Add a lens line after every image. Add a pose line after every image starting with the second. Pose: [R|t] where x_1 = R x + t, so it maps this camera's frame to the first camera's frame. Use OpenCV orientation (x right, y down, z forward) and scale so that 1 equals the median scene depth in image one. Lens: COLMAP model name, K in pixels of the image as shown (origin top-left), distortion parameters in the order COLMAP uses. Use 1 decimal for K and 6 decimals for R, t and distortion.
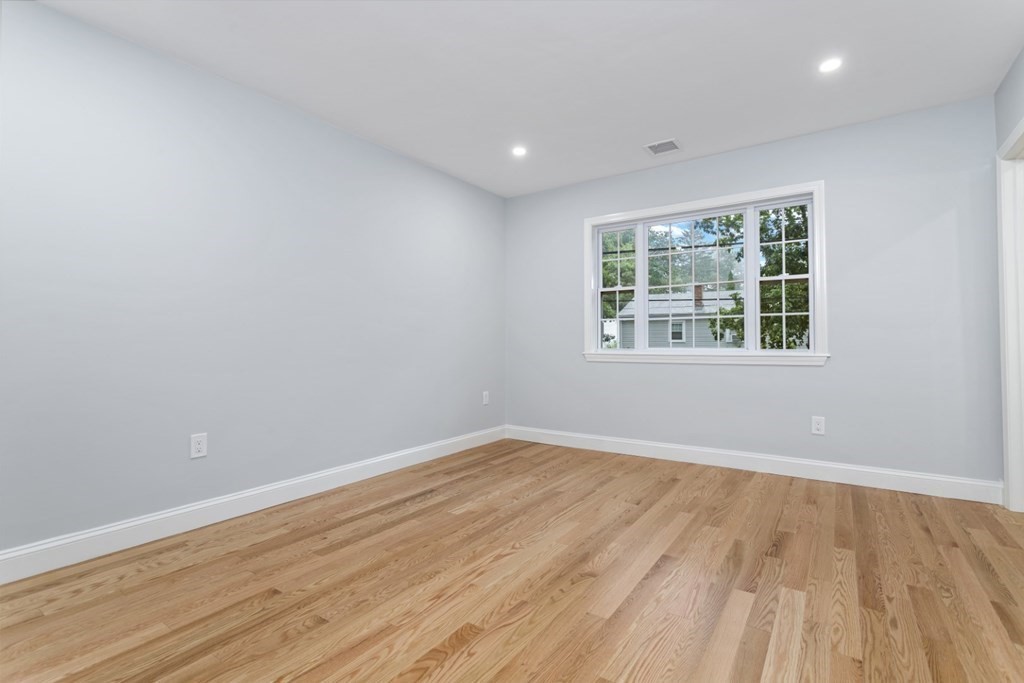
lens RADIAL K [[478.9, 0, 516.7], [0, 478.9, 333.0], [0, 0, 1]] dist [0.000066, -0.000104]
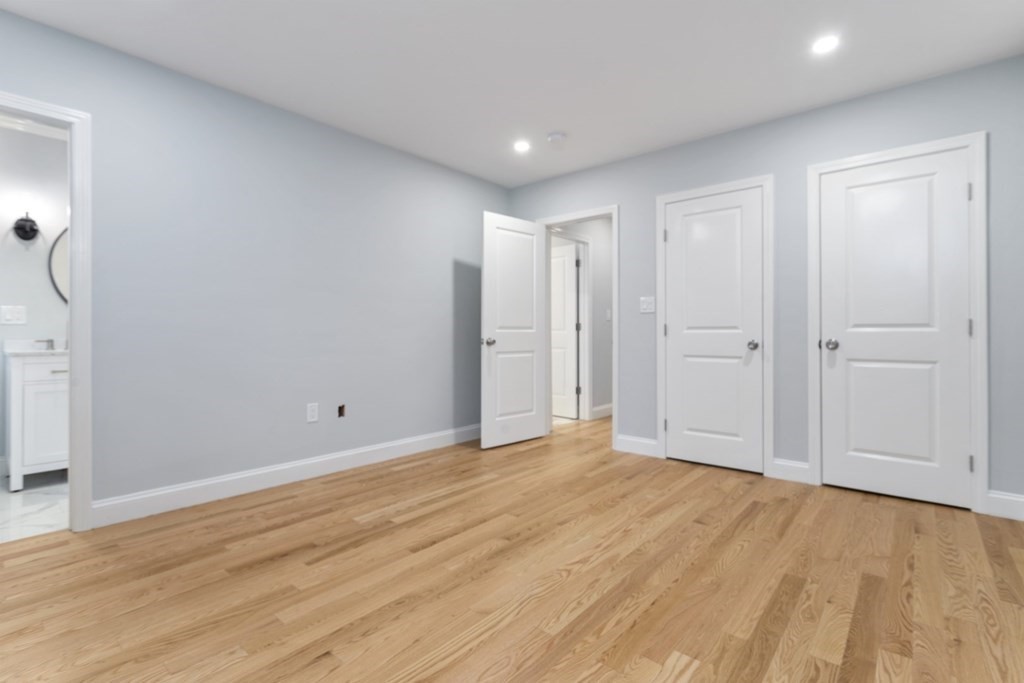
lens RADIAL K [[478.9, 0, 516.7], [0, 478.9, 333.0], [0, 0, 1]] dist [0.000066, -0.000104]
pose [[-0.994711, 0.005673, 0.102554, -0.004036], [0.003344, 0.999733, -0.022871, 0.038241], [-0.102657, -0.022407, -0.994464, 1.978194]]
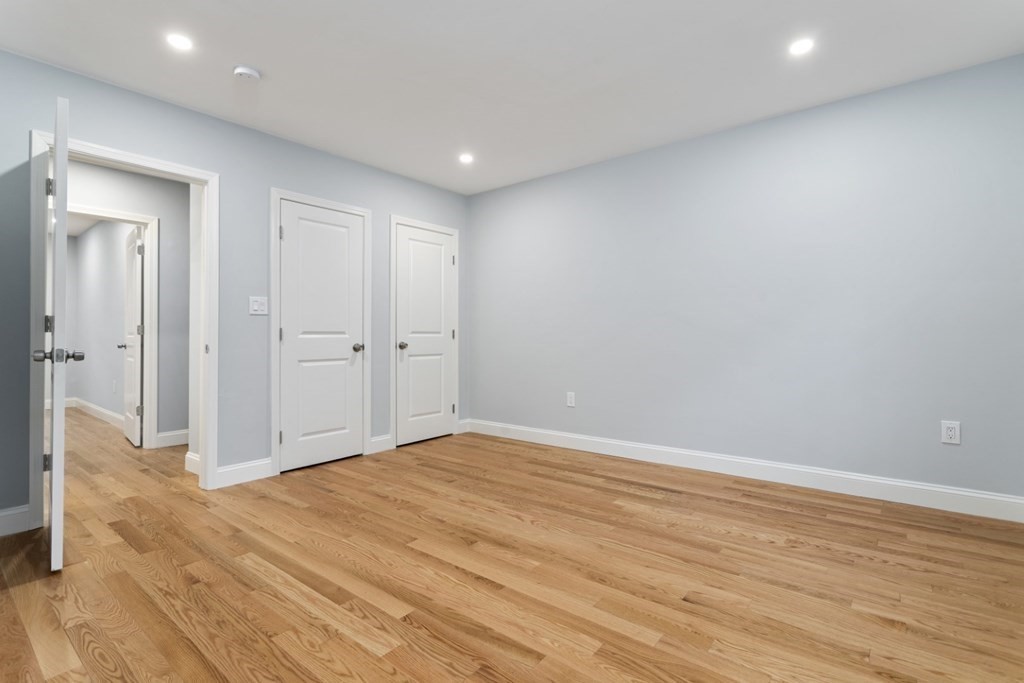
lens RADIAL K [[478.9, 0, 516.7], [0, 478.9, 333.0], [0, 0, 1]] dist [0.000066, -0.000104]
pose [[-0.070567, -0.002710, -0.997503, 1.180536], [0.023798, 0.999707, -0.004400, 0.009694], [0.997223, -0.024049, -0.070482, 1.103722]]
